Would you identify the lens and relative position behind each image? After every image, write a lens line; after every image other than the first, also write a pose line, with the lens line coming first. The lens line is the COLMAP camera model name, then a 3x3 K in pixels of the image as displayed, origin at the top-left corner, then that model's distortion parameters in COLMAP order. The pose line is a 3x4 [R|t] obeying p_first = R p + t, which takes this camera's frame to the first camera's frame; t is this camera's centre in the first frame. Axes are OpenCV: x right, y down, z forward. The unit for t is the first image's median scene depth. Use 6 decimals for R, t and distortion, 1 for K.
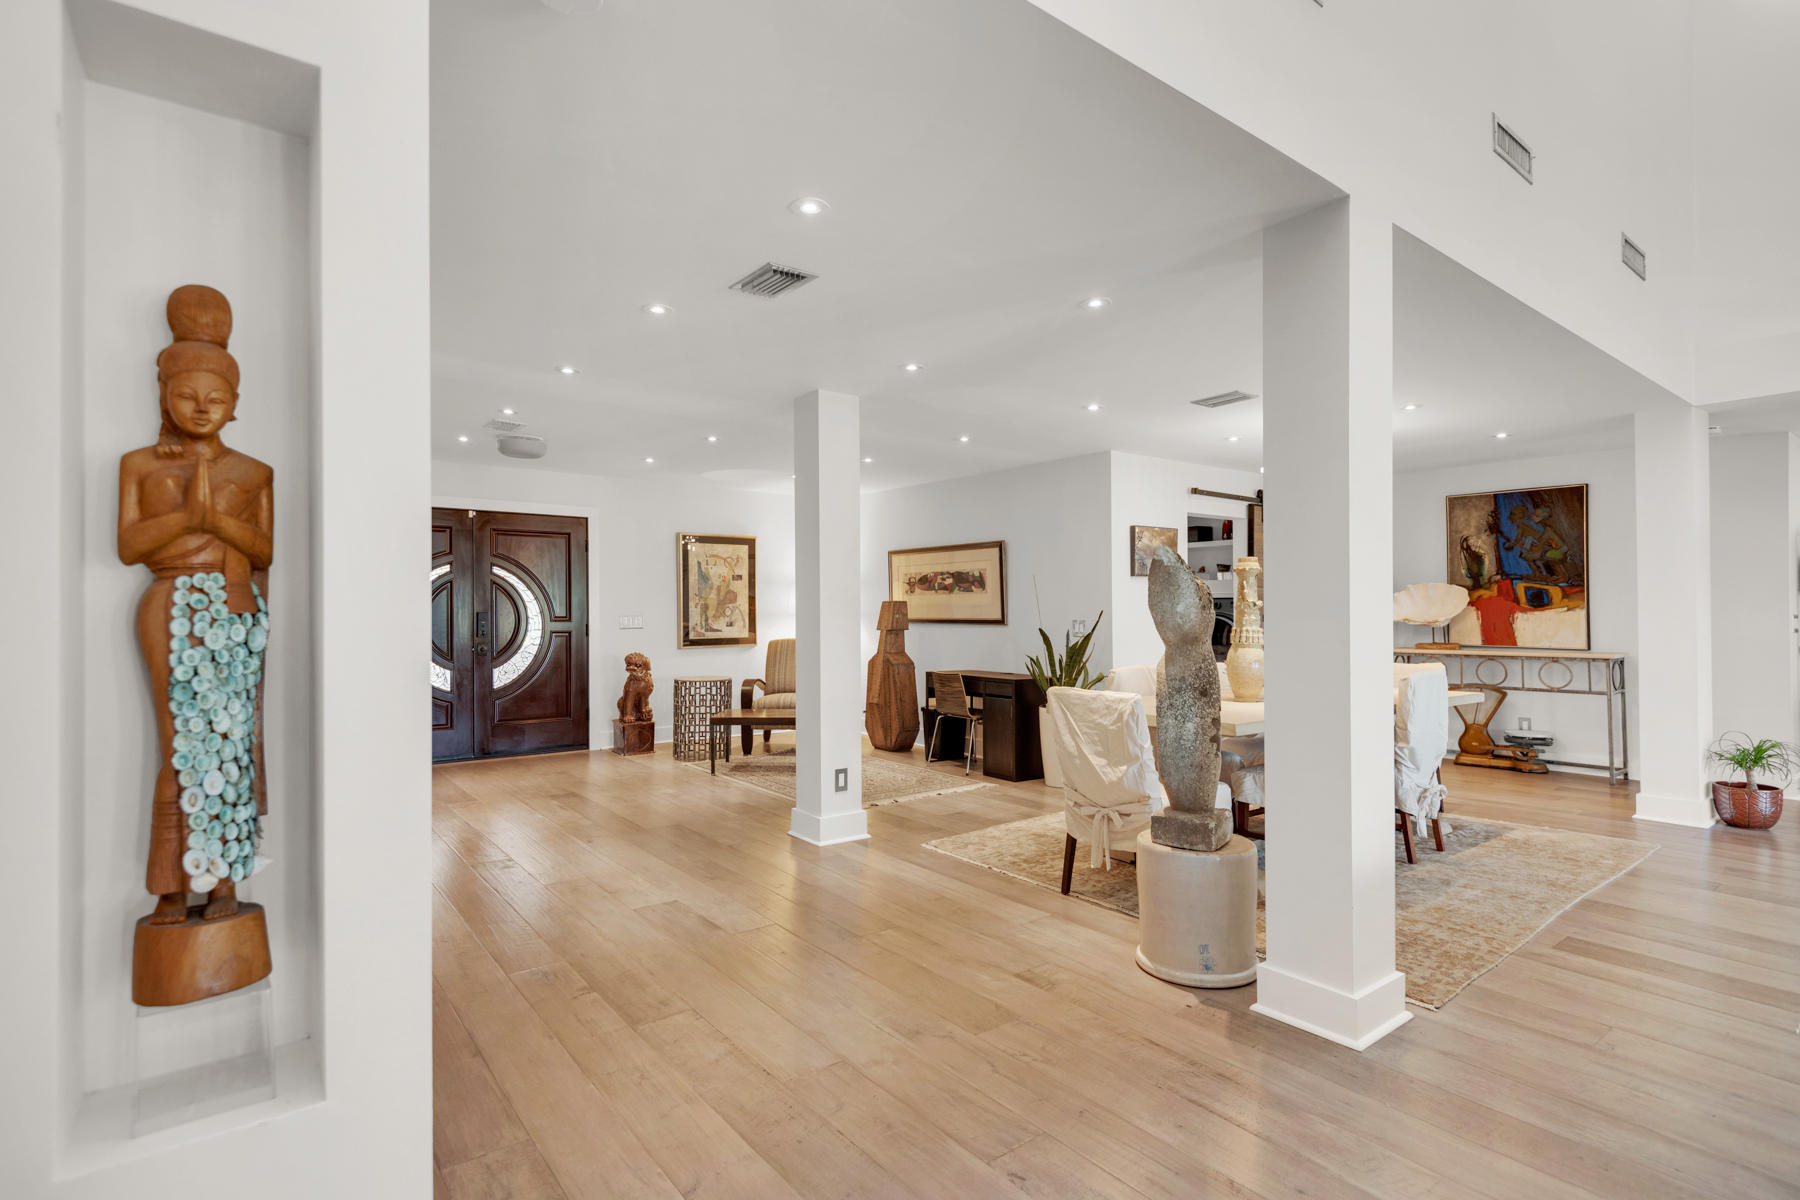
lens RADIAL K [[866.1, 0, 922.7], [0, 866.1, 601.9], [0, 0, 1]] dist [0.040343, -0.029752]
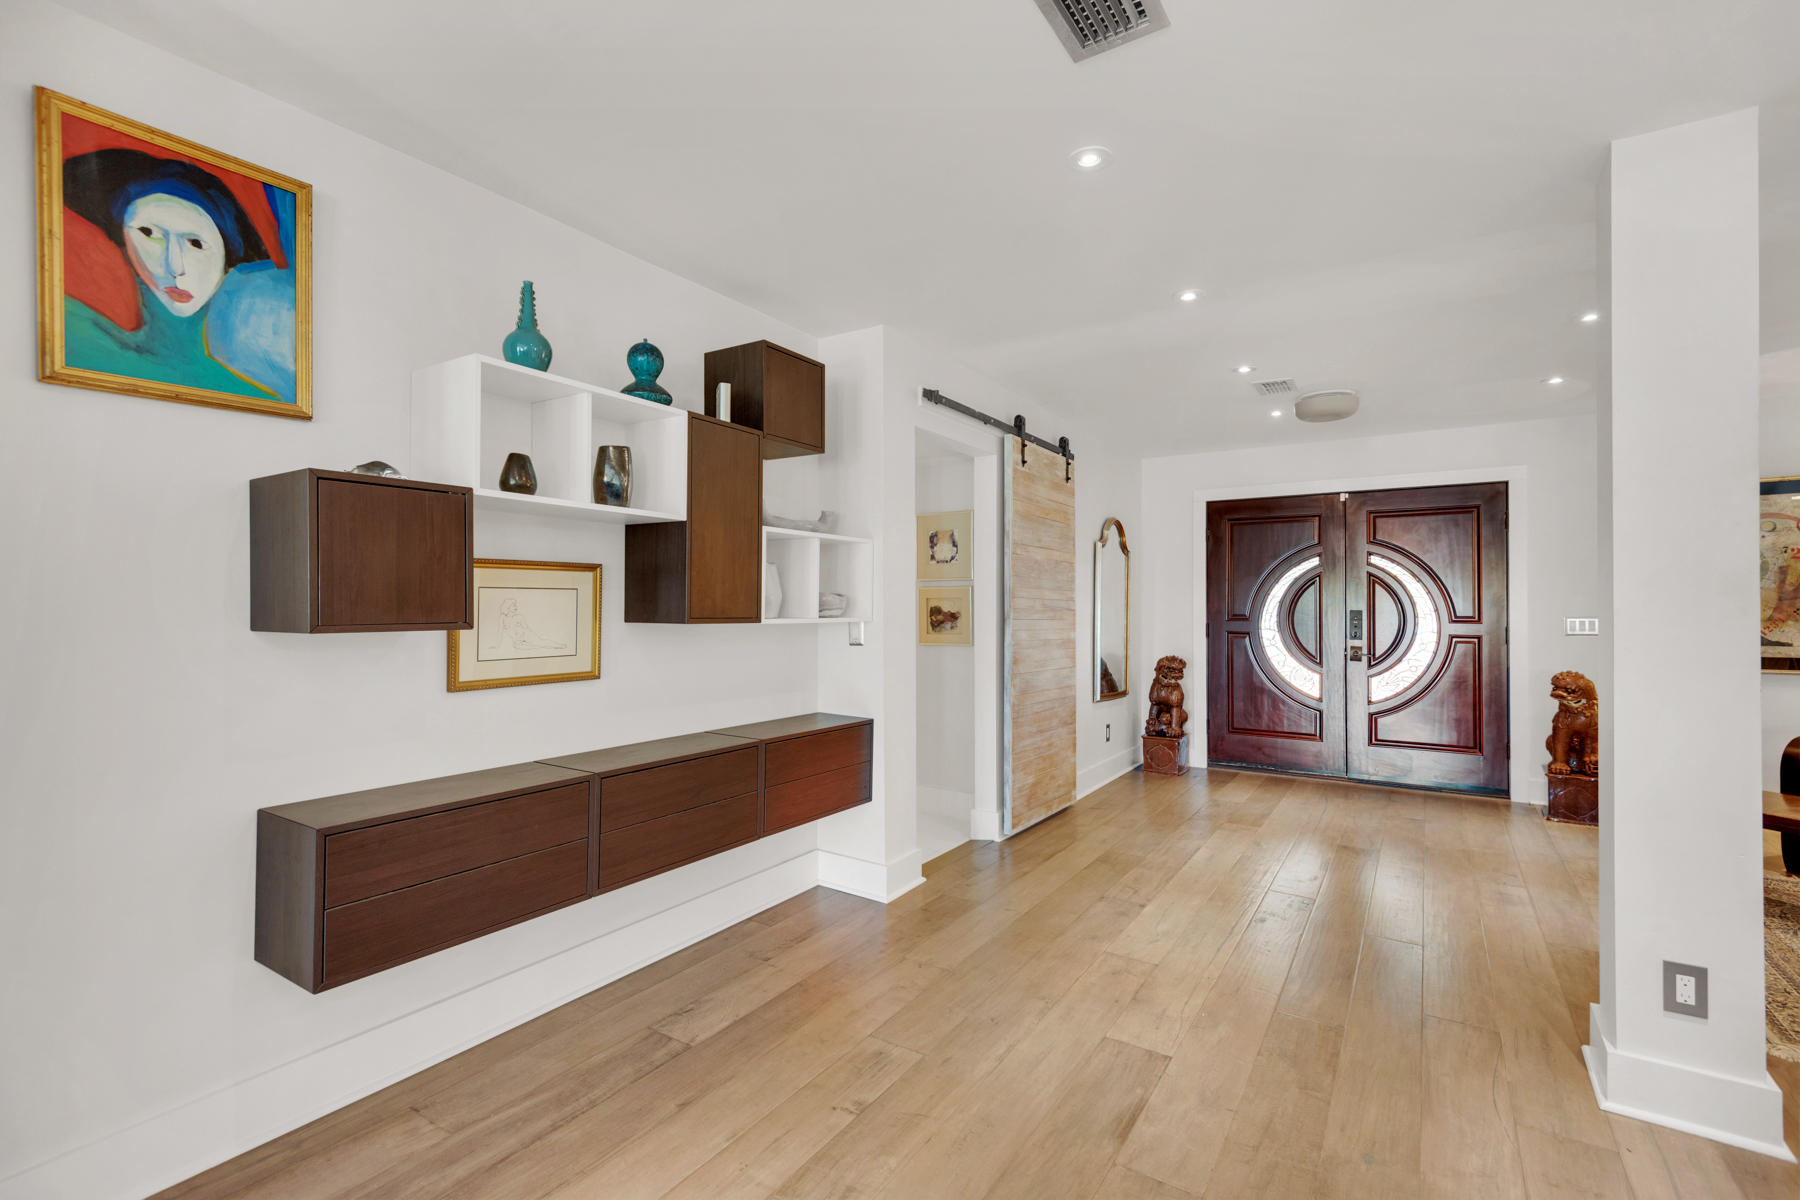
lens RADIAL K [[821.2, 0, 900.0], [0, 821.2, 600.0], [0, 0, 1]] dist [0.036773, -0.019263]
pose [[0.318797, -0.006297, -0.947802, 0.121921], [0.006098, 0.999971, -0.004593, 0.002991], [0.947803, -0.004316, 0.318826, 0.315827]]
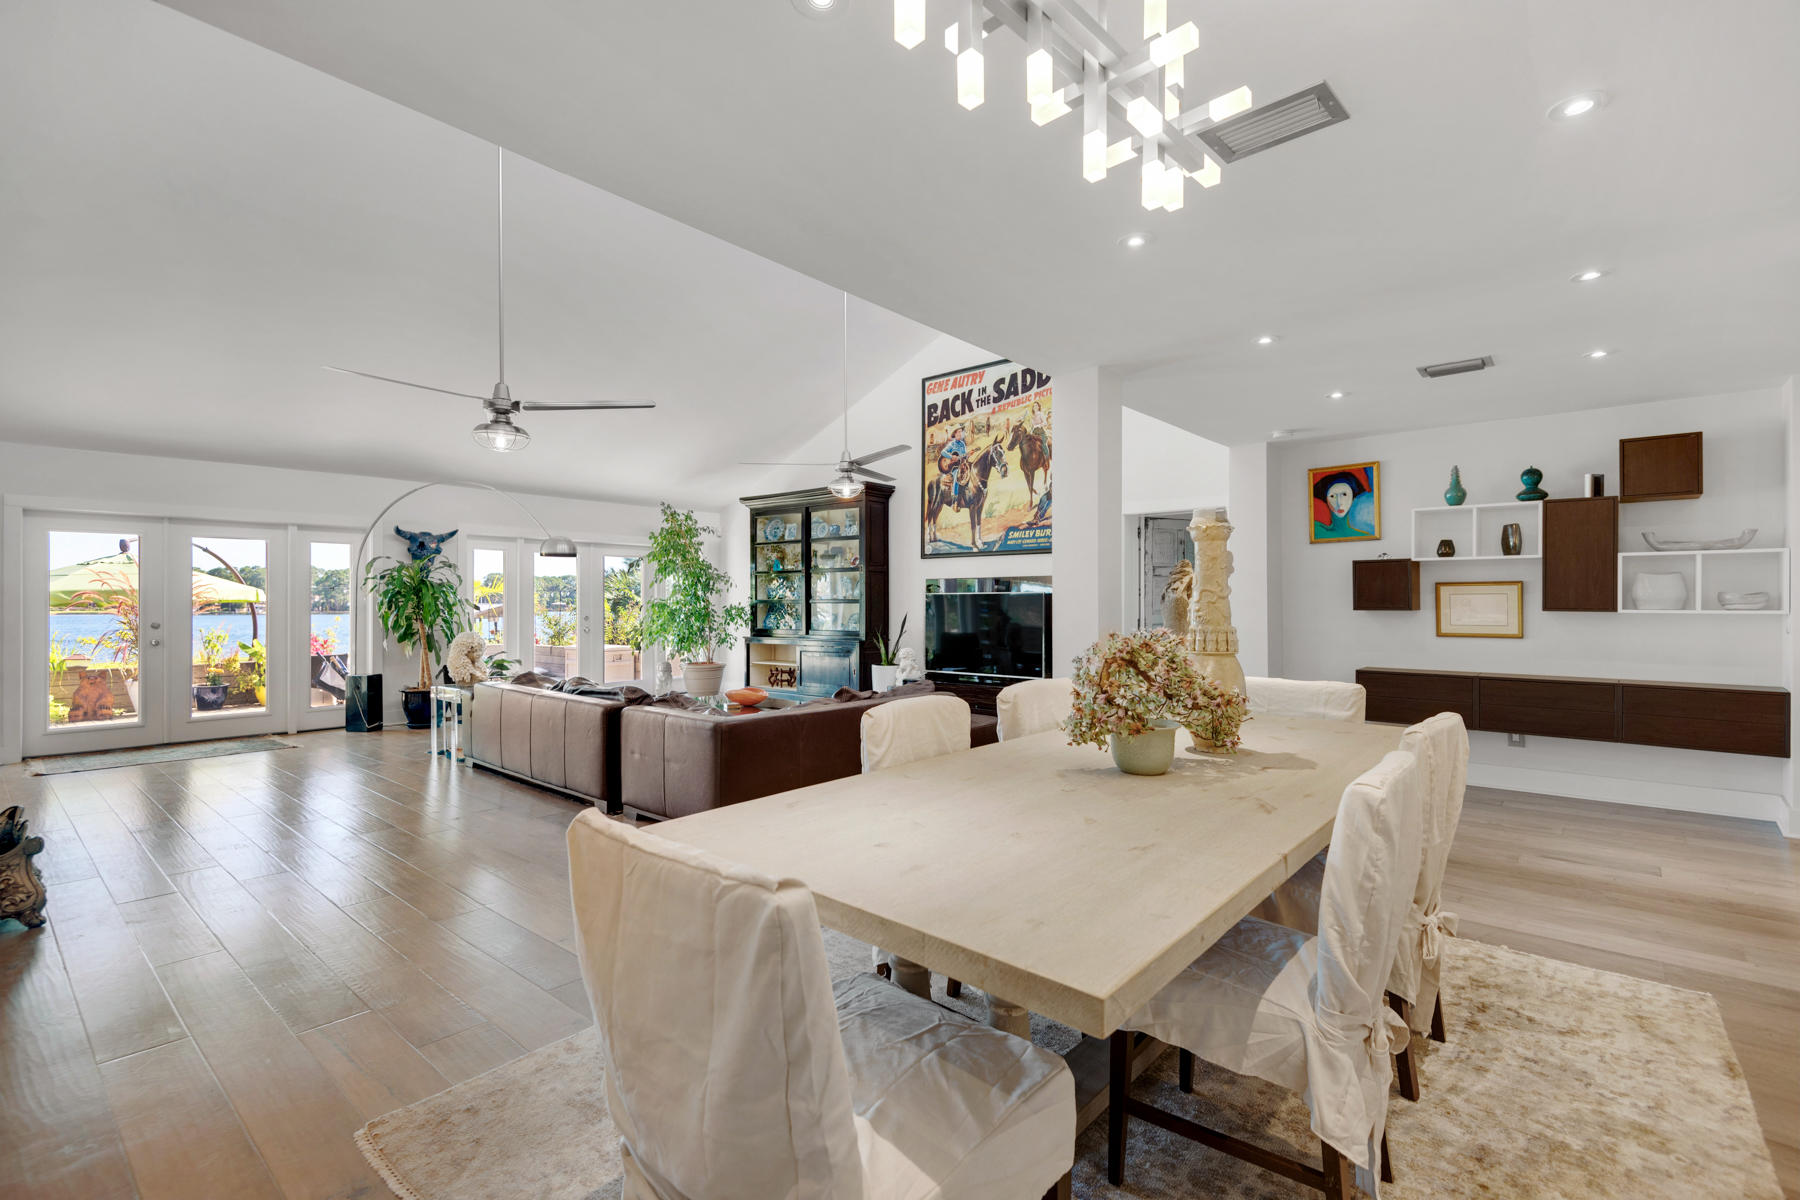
lens RADIAL K [[821.2, 0, 900.0], [0, 821.2, 600.0], [0, 0, 1]] dist [0.036773, -0.019263]
pose [[-0.981000, 0.004438, -0.193955, 0.425923], [0.005370, 0.999976, -0.004278, 0.001591], [0.193931, -0.005238, -0.981001, 0.937503]]
